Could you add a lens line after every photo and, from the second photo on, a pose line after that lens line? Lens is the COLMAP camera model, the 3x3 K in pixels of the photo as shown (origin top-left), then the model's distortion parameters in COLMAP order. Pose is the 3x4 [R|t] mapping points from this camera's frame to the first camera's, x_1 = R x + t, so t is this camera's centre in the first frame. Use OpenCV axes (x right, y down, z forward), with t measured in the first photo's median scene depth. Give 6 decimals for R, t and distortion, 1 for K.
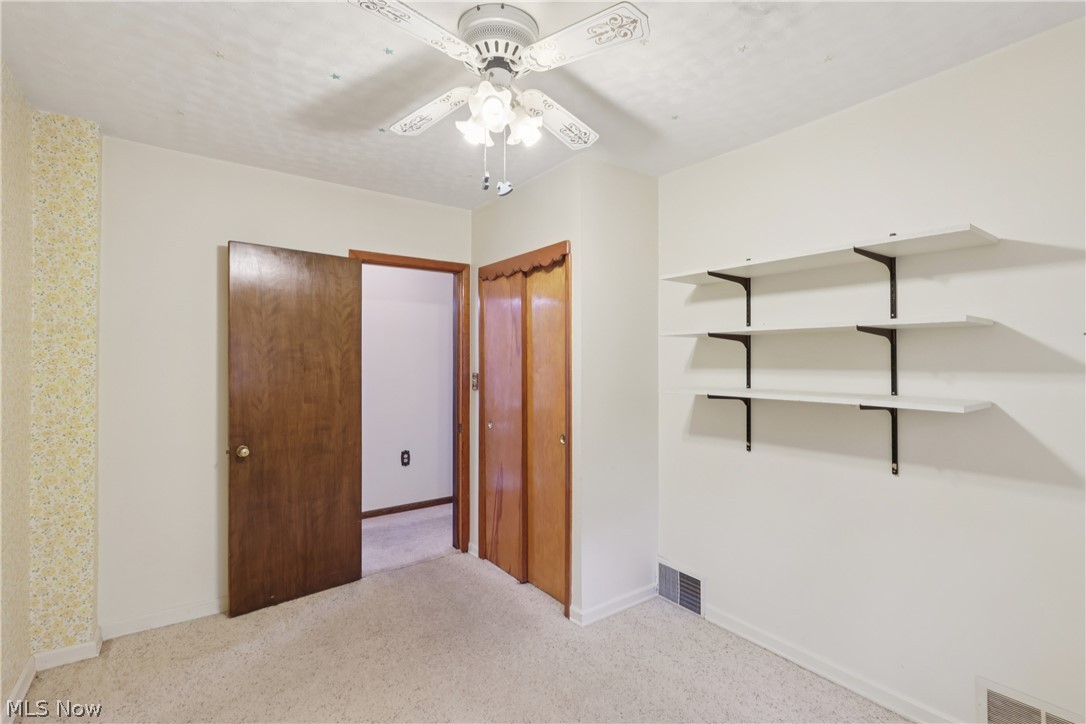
lens RADIAL K [[504.1, 0, 541.6], [0, 504.1, 360.7], [0, 0, 1]] dist [-0.007897, 0.001235]
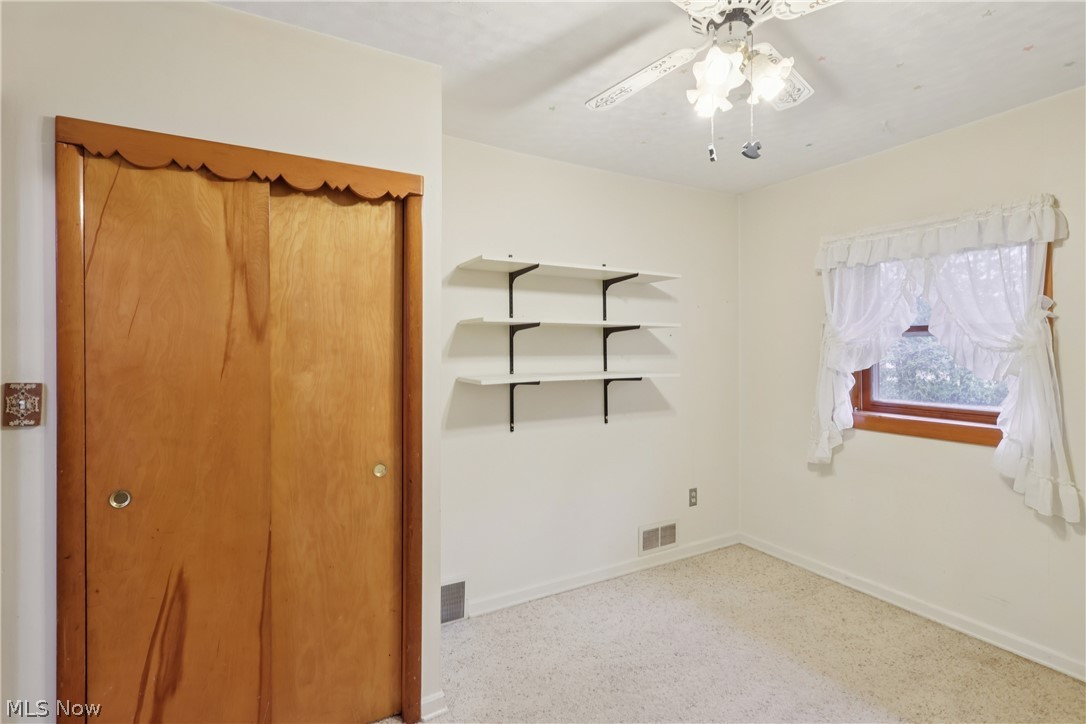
lens RADIAL K [[504.1, 0, 525.0], [0, 504.1, 343.3], [0, 0, 1]] dist [-0.007897, 0.001235]
pose [[0.123596, 0.008844, 0.992293, -0.670821], [0.002627, 0.999954, -0.009240, -0.001764], [-0.992329, 0.003749, 0.123567, 0.836064]]
